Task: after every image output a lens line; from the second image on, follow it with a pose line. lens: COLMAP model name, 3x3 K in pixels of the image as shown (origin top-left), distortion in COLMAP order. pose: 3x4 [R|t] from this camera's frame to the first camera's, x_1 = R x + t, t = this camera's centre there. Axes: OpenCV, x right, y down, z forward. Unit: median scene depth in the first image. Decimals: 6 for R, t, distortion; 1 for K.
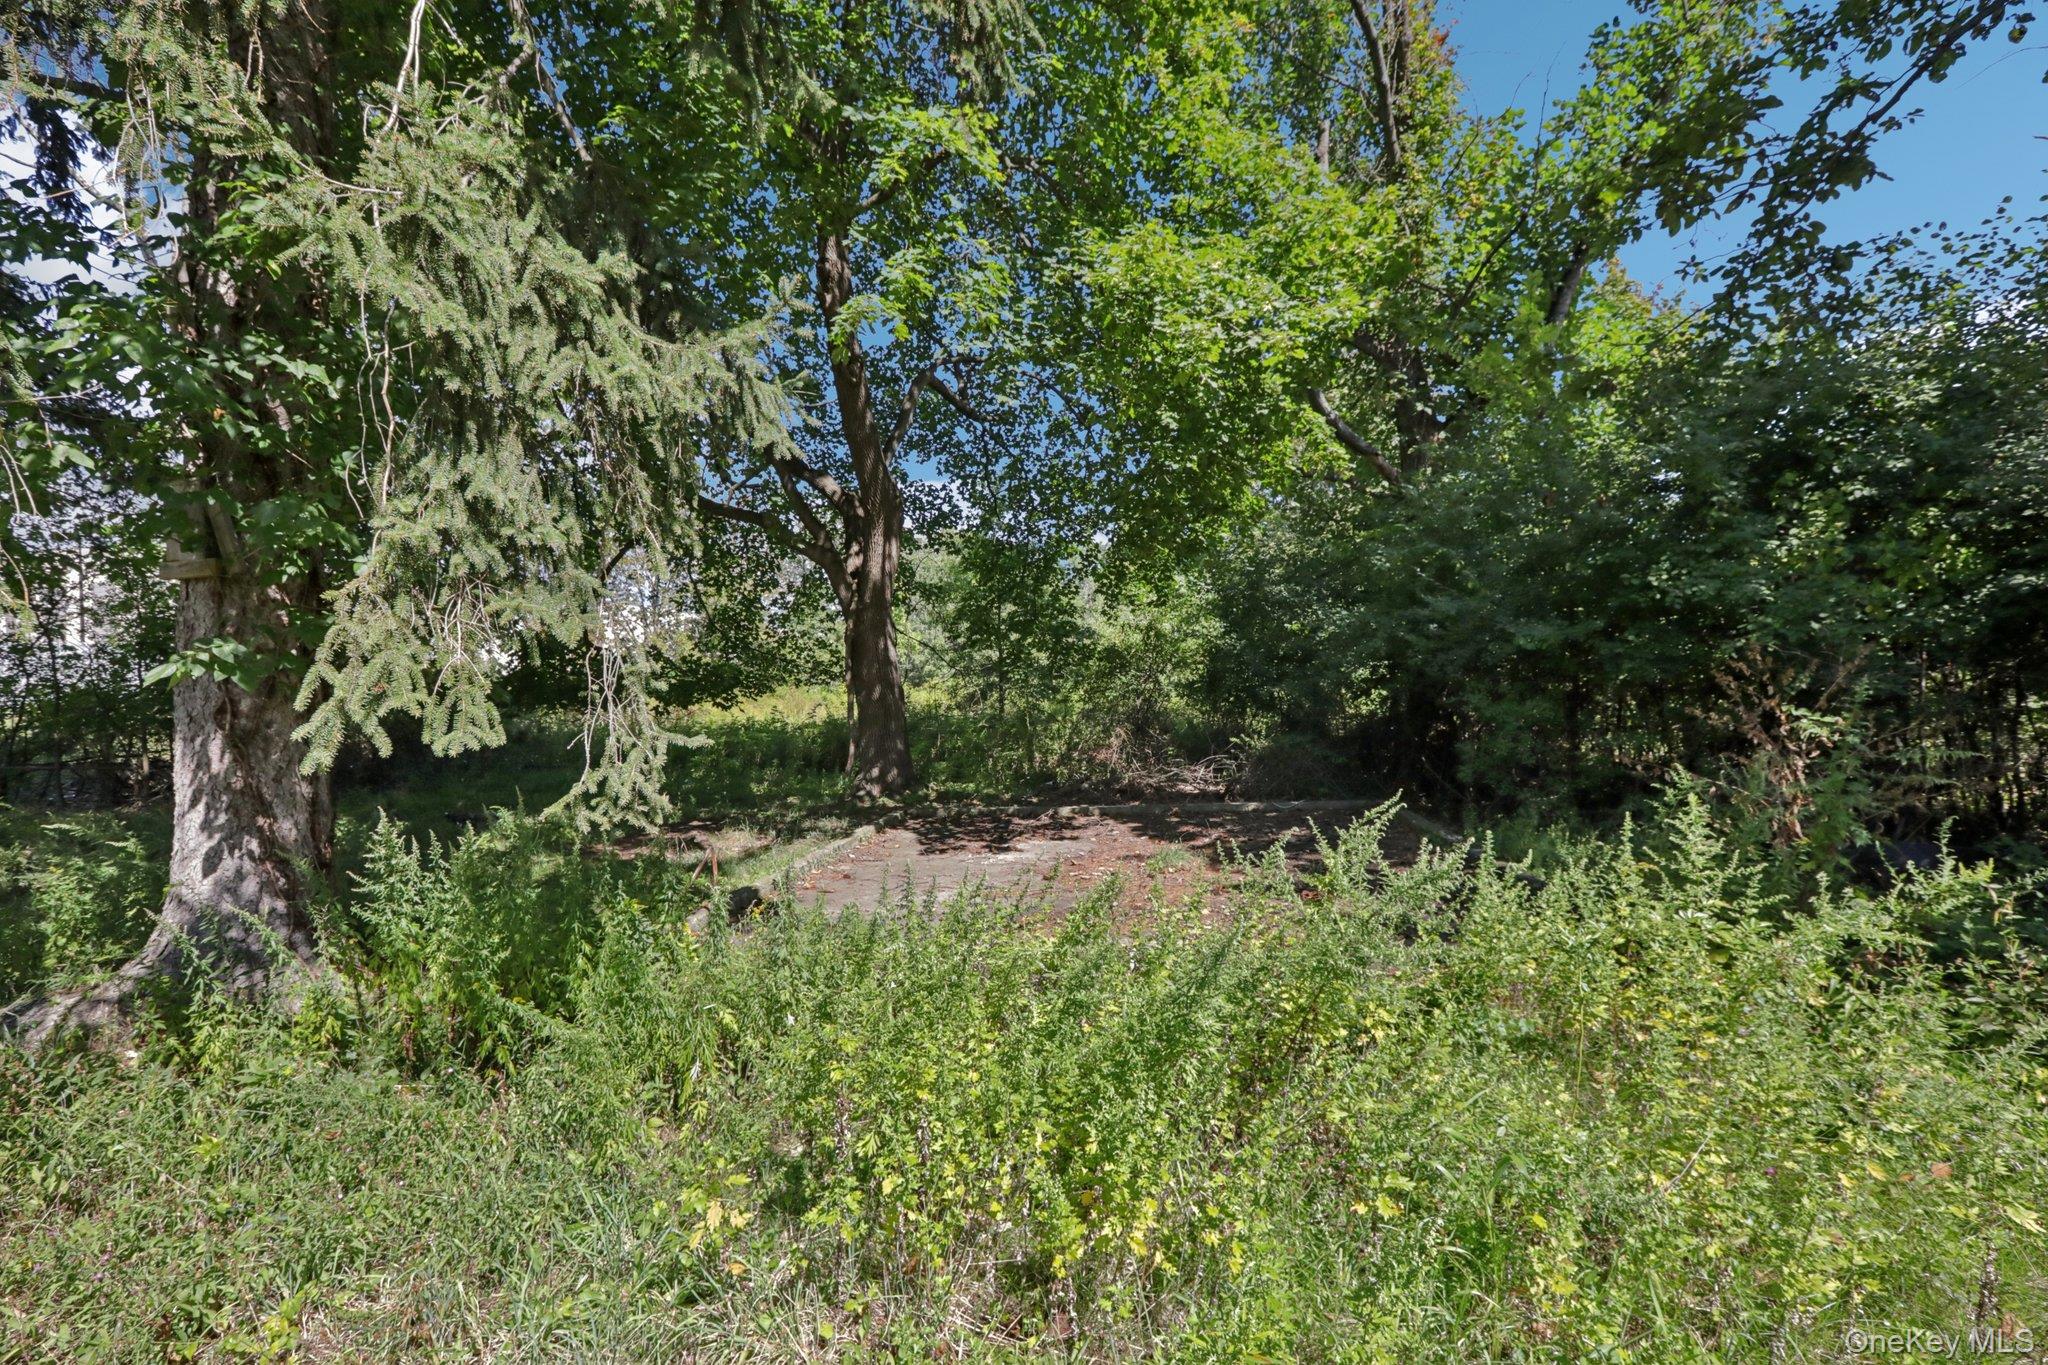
lens RADIAL K [[931.6, 0, 1024.9], [0, 931.6, 686.0], [0, 0, 1]] dist [0.018164, 0.001190]
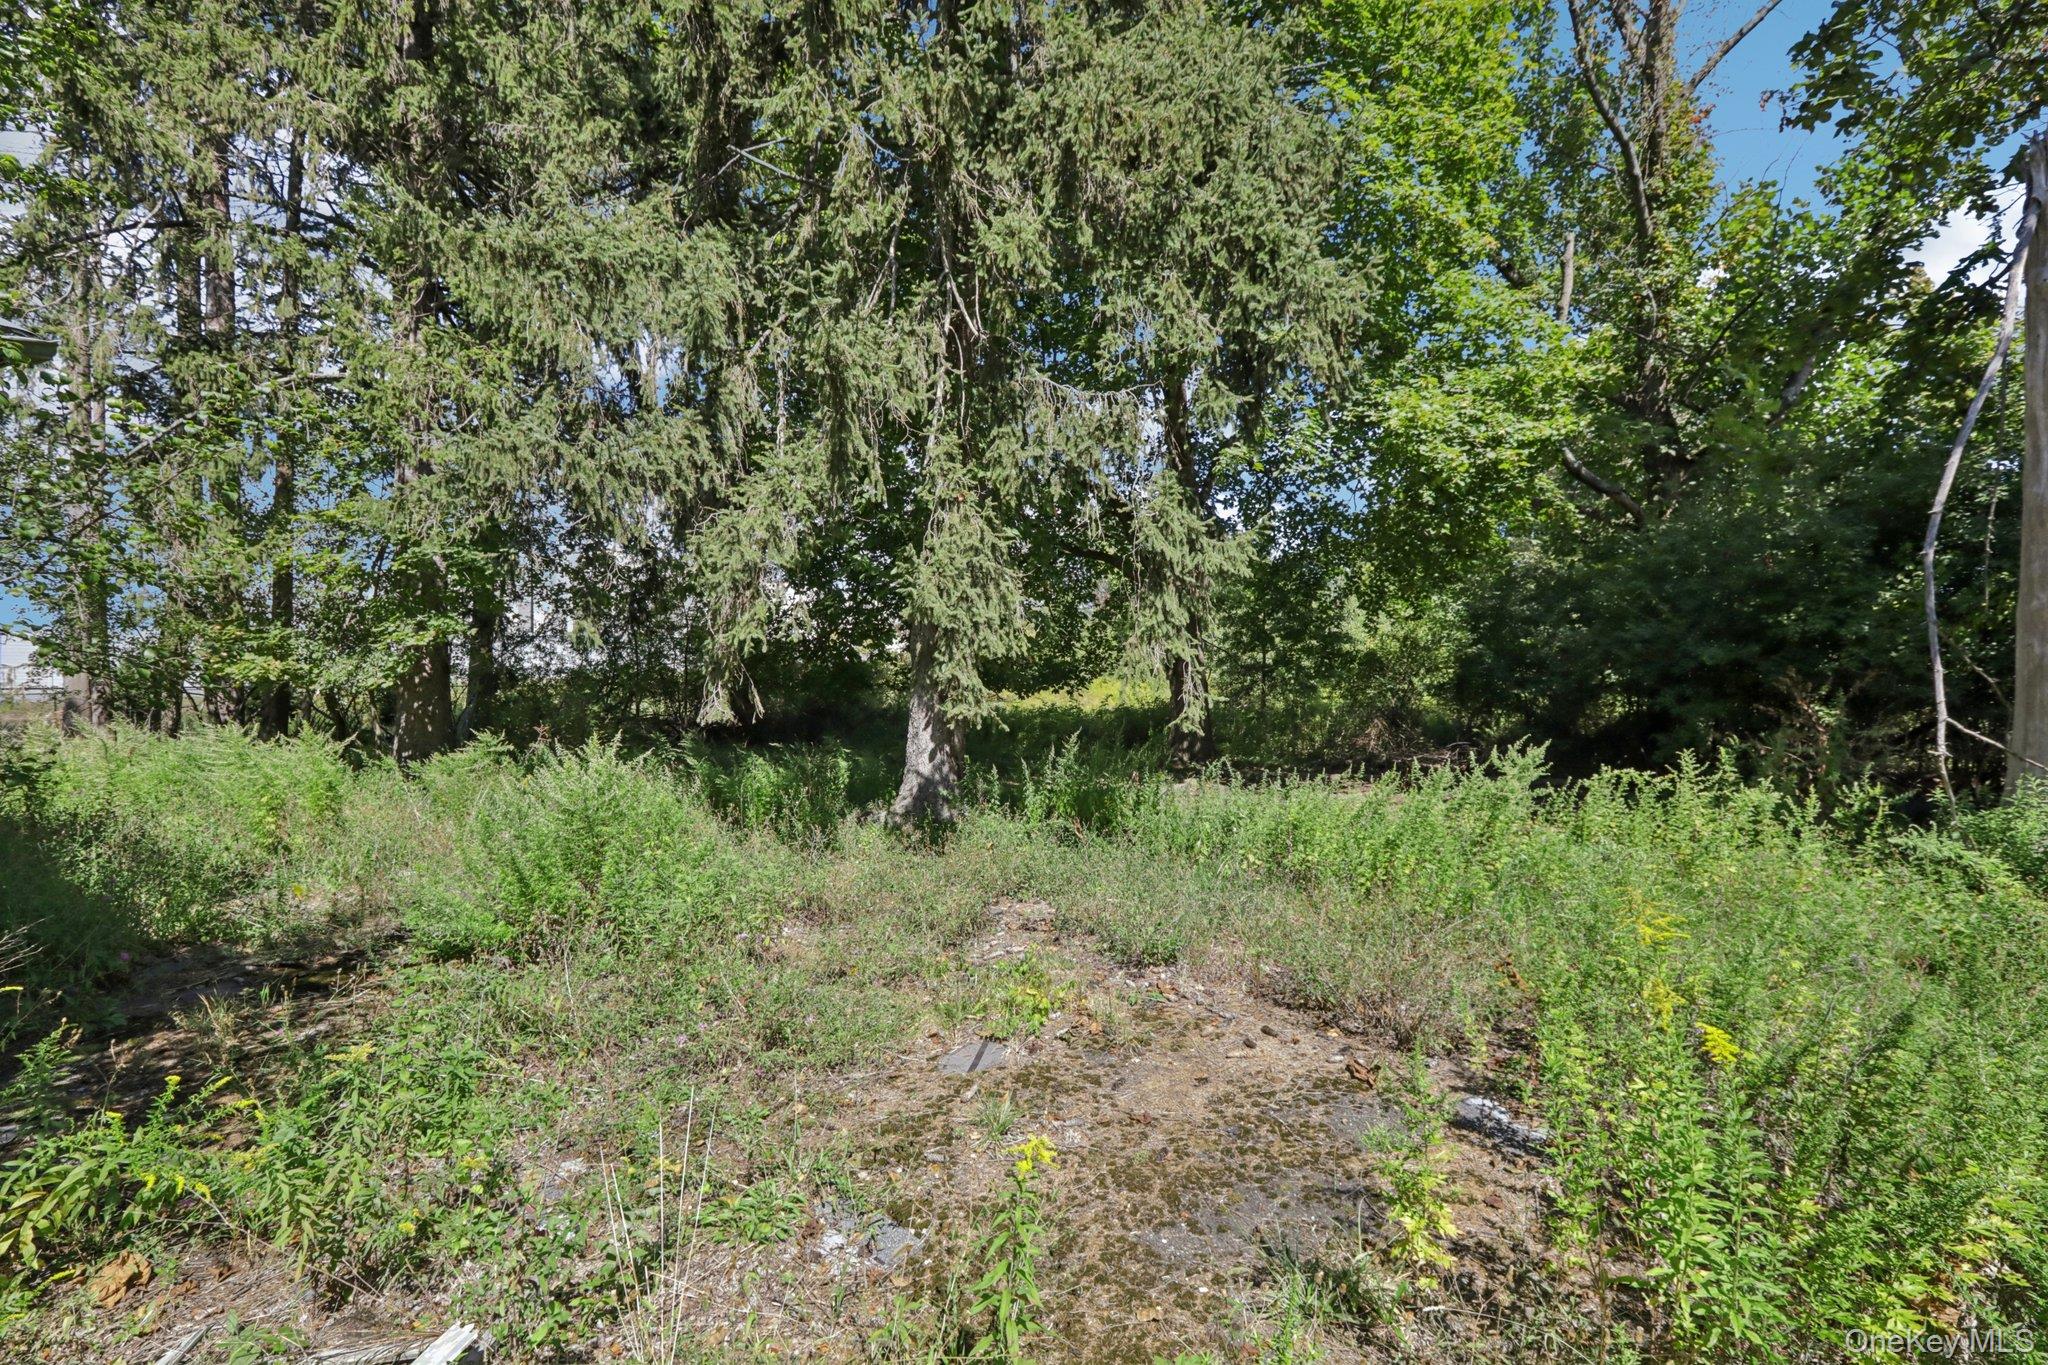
lens RADIAL K [[931.6, 0, 1026.8], [0, 931.6, 676.8], [0, 0, 1]] dist [0.018164, 0.001190]
pose [[0.969840, 0.023920, -0.242567, -0.049667], [-0.025330, 0.999676, -0.002694, 0.003857], [0.242424, 0.008757, 0.970131, -0.303964]]
